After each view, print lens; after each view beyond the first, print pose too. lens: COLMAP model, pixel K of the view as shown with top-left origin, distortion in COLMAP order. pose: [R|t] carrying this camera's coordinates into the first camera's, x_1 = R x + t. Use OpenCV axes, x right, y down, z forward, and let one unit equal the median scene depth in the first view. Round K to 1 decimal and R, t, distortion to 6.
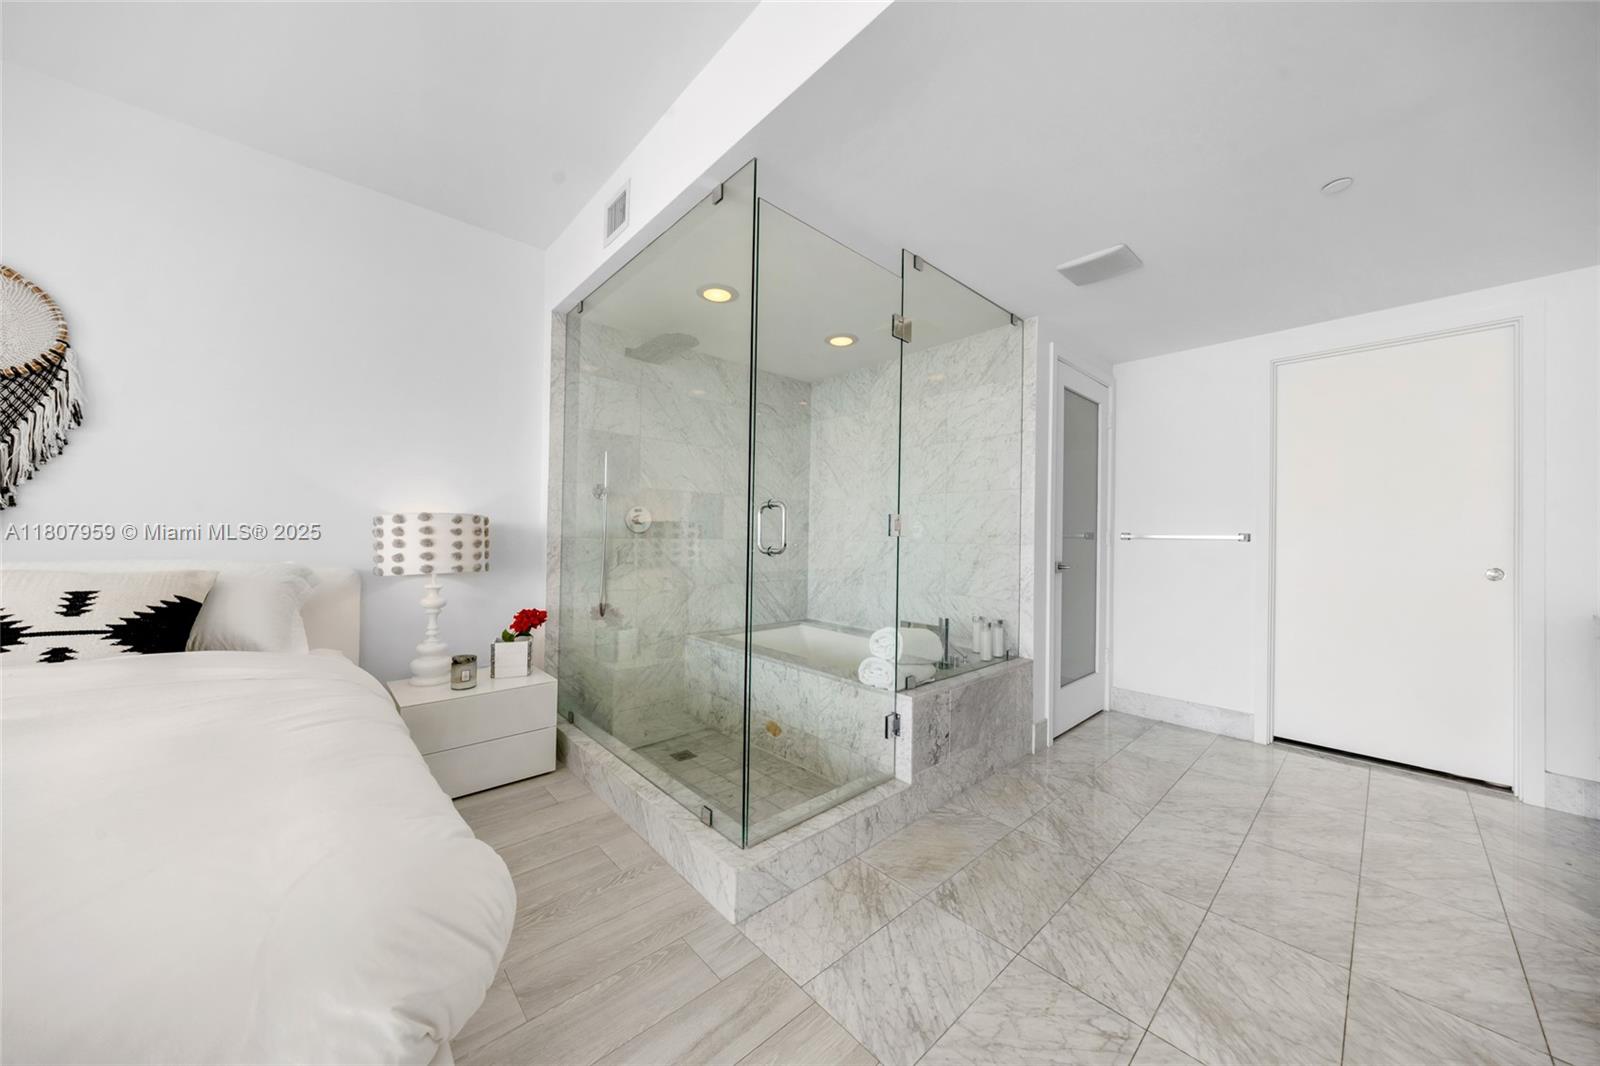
lens RADIAL K [[537.6, 0, 792.7], [0, 537.6, 530.9], [0, 0, 1]] dist [0.000943, -0.001725]
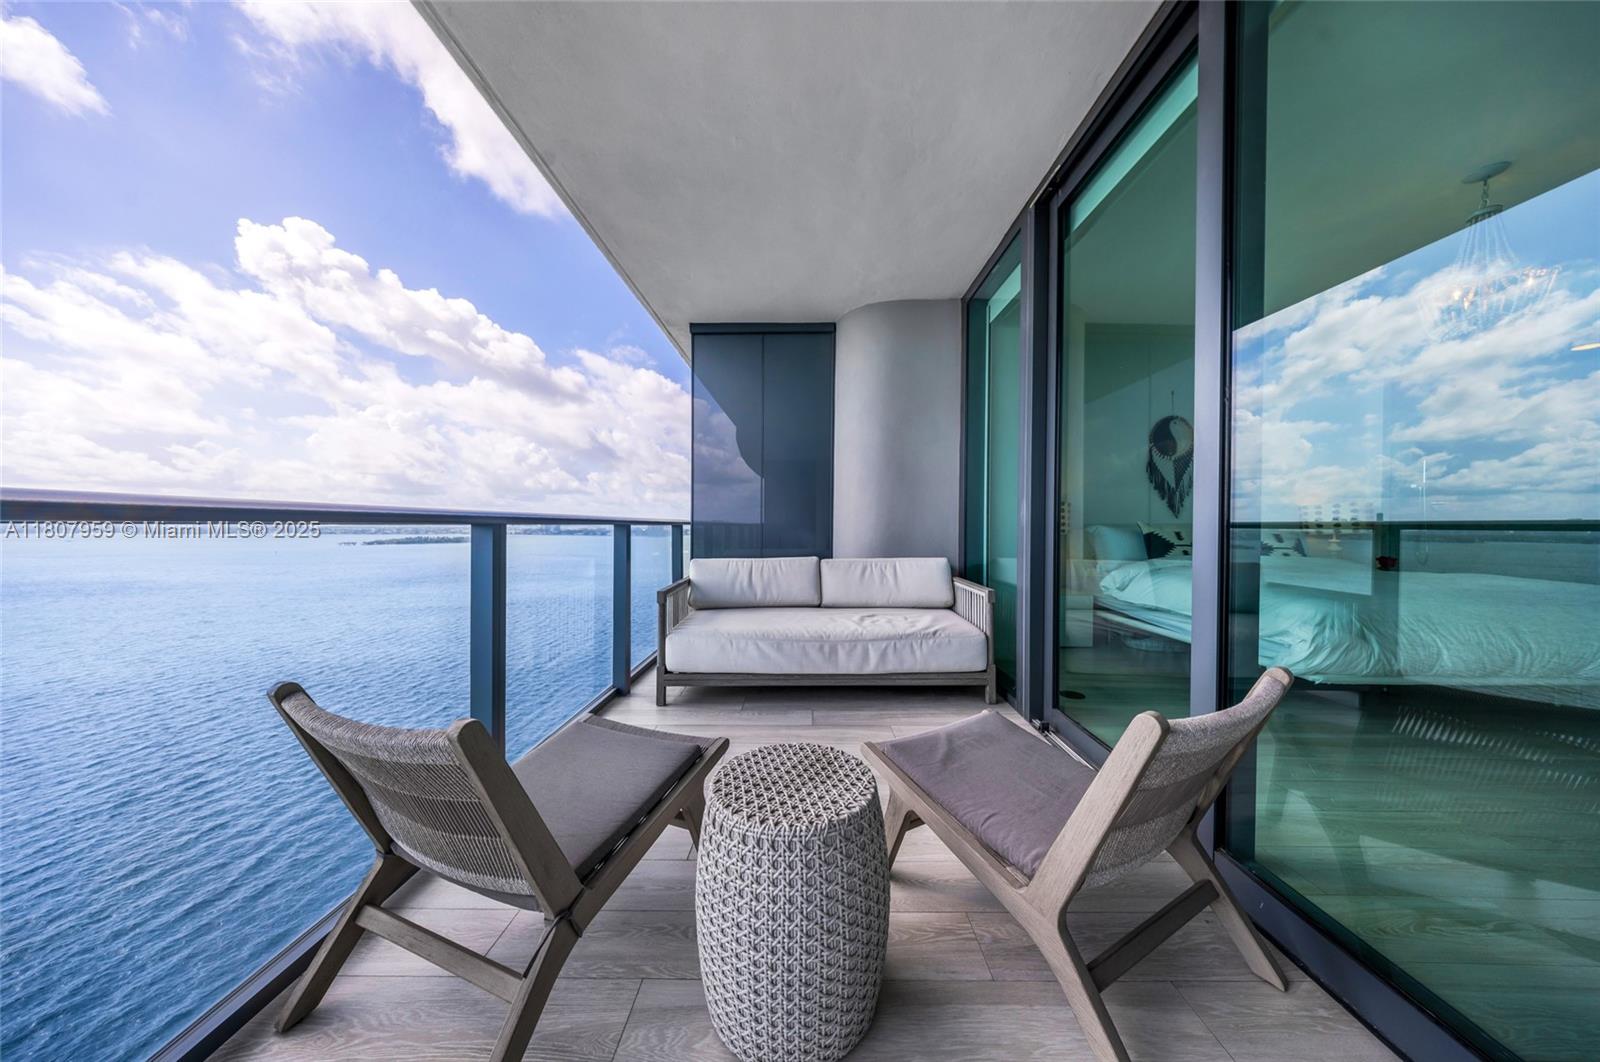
lens RADIAL K [[474.2, 0, 811.9], [0, 474.2, 531.6], [0, 0, 1]] dist [-0.008902, 0.001855]
pose [[0.732897, -0.005234, -0.680320, -0.936035], [0.016678, 0.999808, 0.010276, 0.024690], [0.680135, -0.018878, 0.732844, -1.591708]]
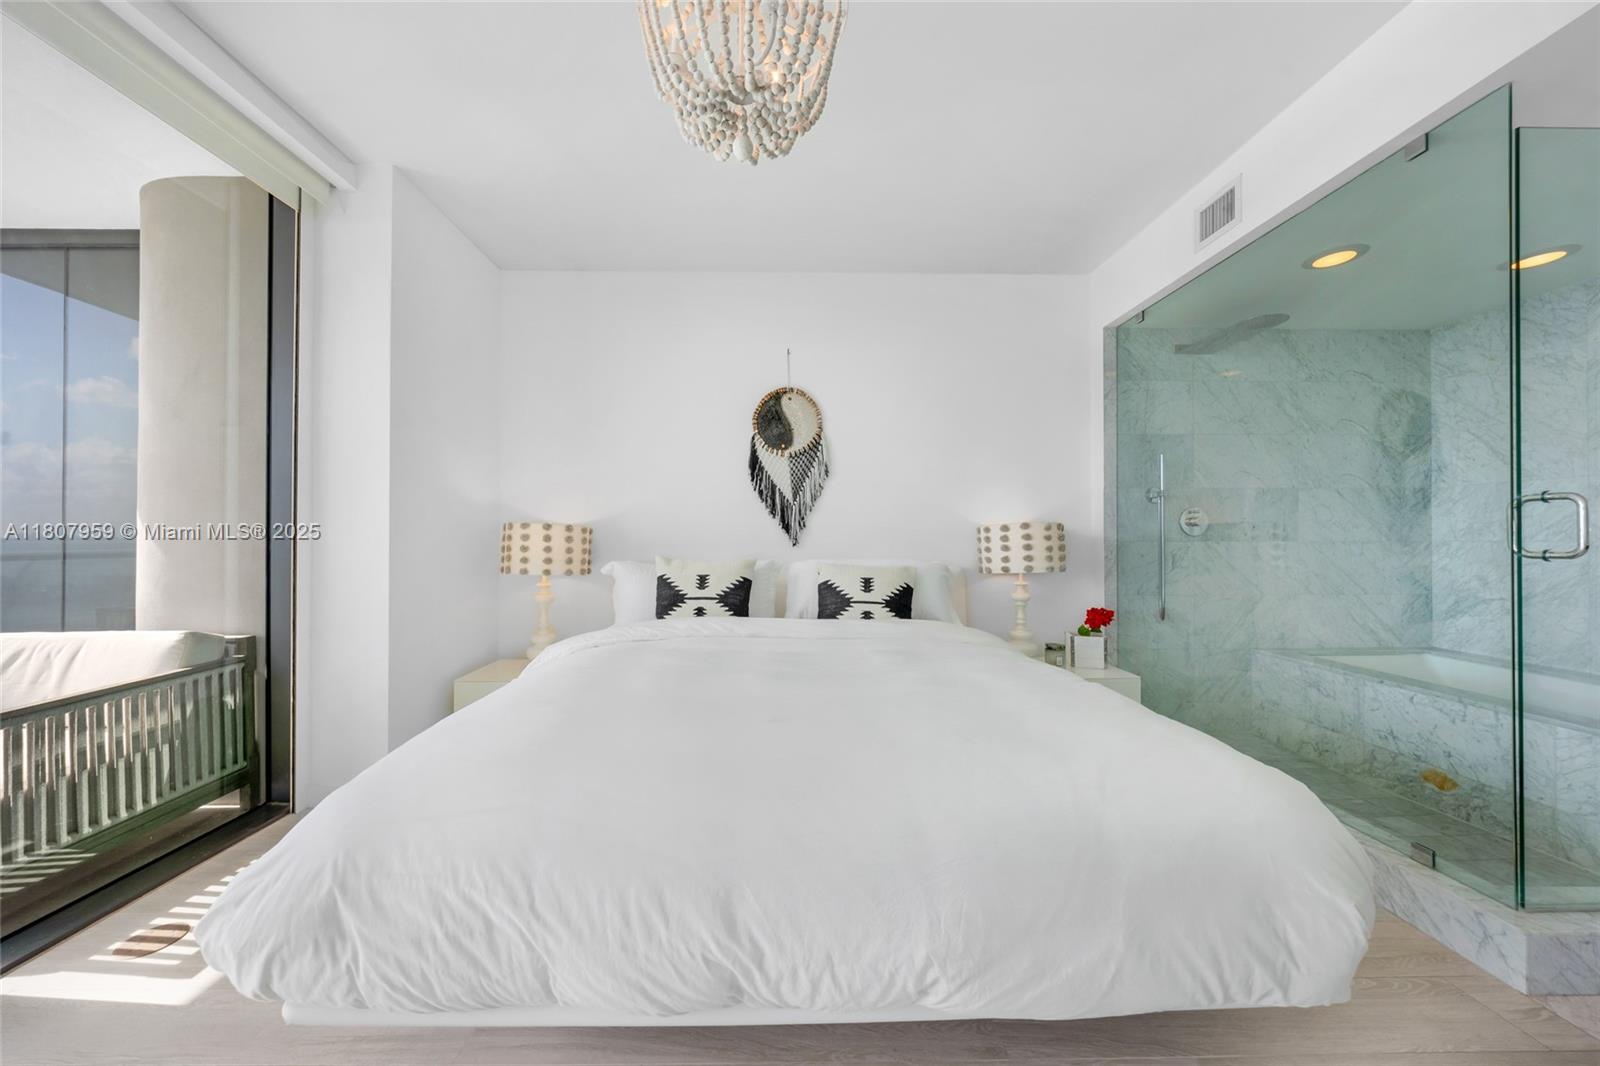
lens RADIAL K [[537.6, 0, 788.6], [0, 537.6, 534.7], [0, 0, 1]] dist [0.000943, -0.001725]
pose [[0.751000, -0.020698, -0.659978, -0.272406], [0.020363, 0.999759, -0.008183, -0.006972], [0.659989, -0.007293, 0.751240, -0.263227]]
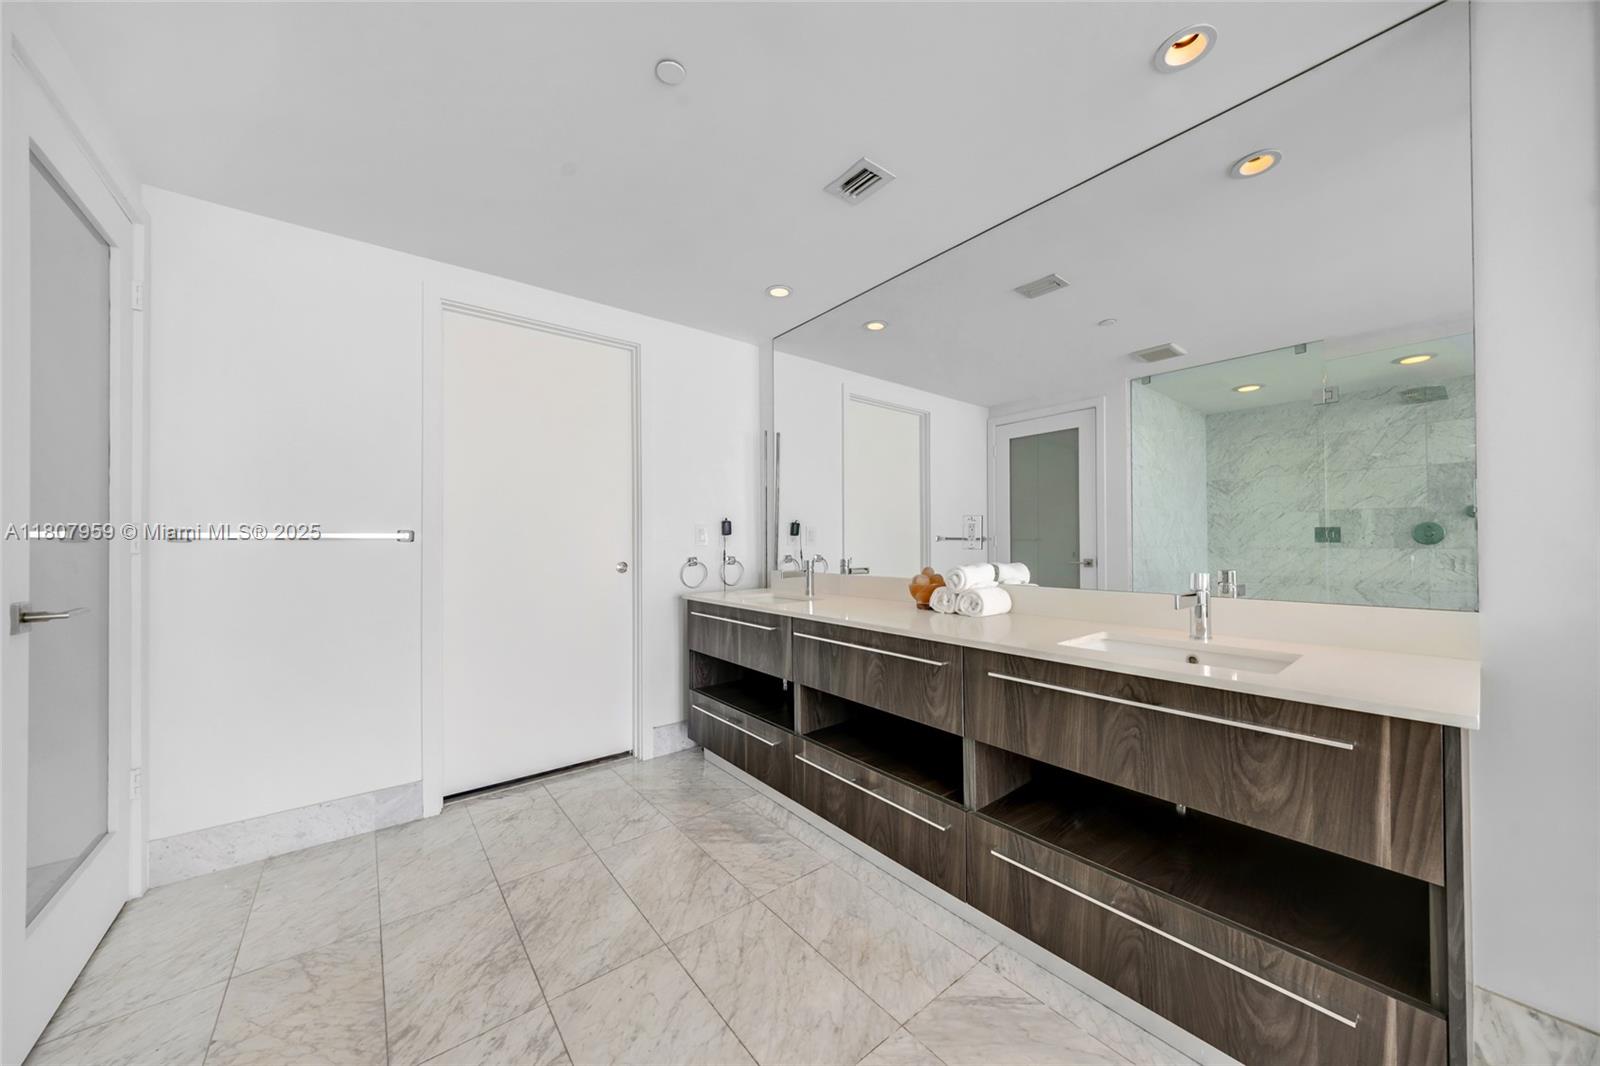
lens RADIAL K [[537.6, 0, 823.3], [0, 537.6, 547.4], [0, 0, 1]] dist [0.000943, -0.001725]
pose [[0.014251, -0.020756, 0.999683, 0.187879], [-0.015212, 0.999664, 0.020973, 0.005635], [-0.999783, -0.015506, 0.013931, 0.588224]]
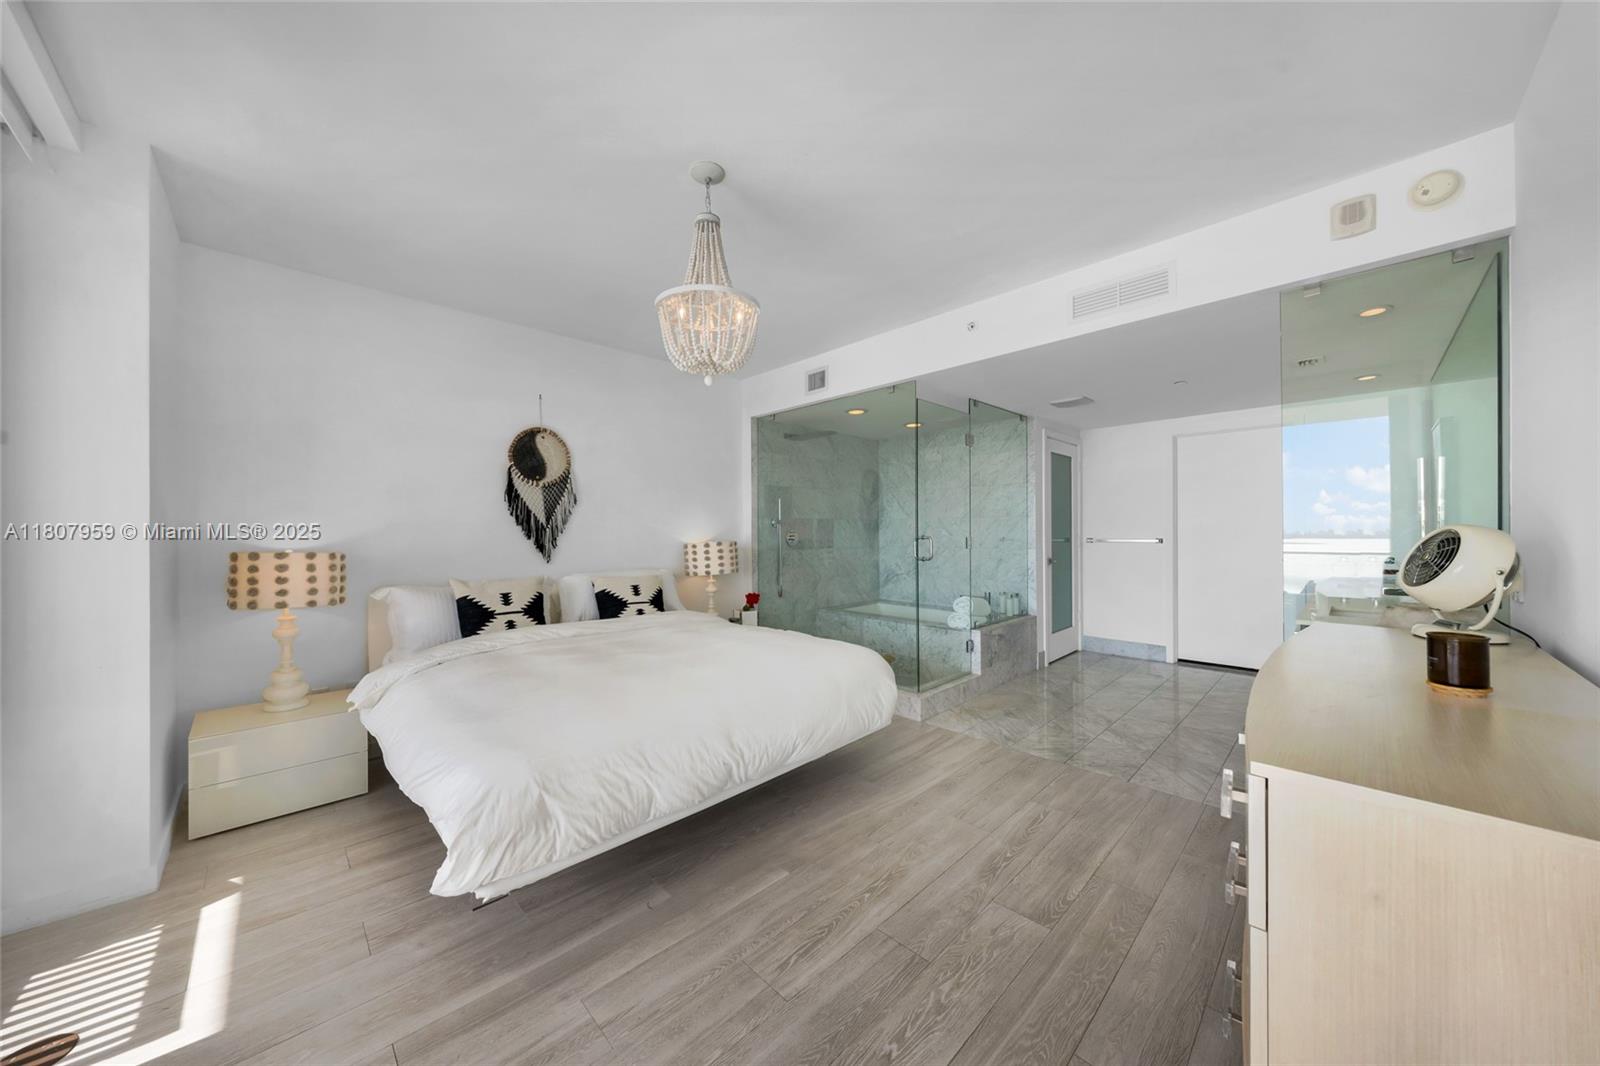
lens RADIAL K [[537.6, 0, 783.3], [0, 537.6, 531.4], [0, 0, 1]] dist [0.000943, -0.001725]
pose [[0.999434, -0.023653, 0.023921, -0.487051], [0.023379, 0.999658, 0.011689, -0.083483], [-0.024189, -0.011123, 0.999646, -0.852737]]
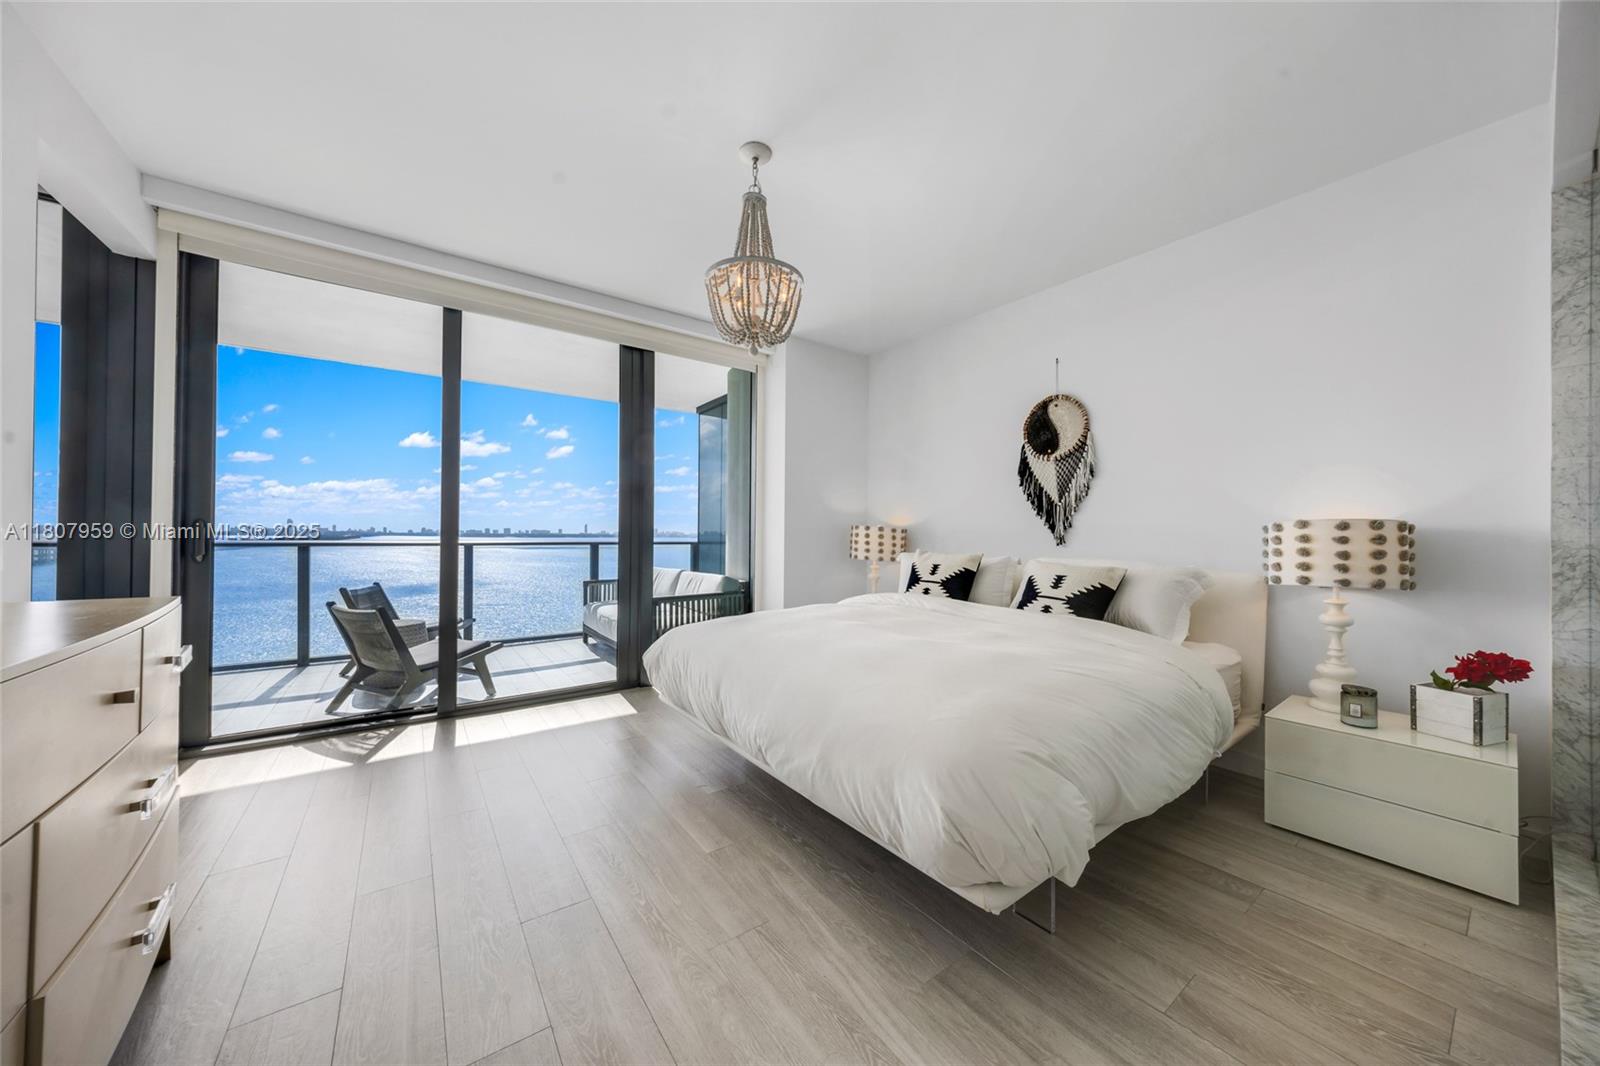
lens RADIAL K [[537.6, 0, 794.8], [0, 537.6, 530.6], [0, 0, 1]] dist [0.000943, -0.001725]
pose [[-0.108516, -0.023397, -0.993819, 0.330737], [0.001612, 0.999718, -0.023712, 0.005464], [0.994093, -0.004175, -0.108448, 0.216675]]
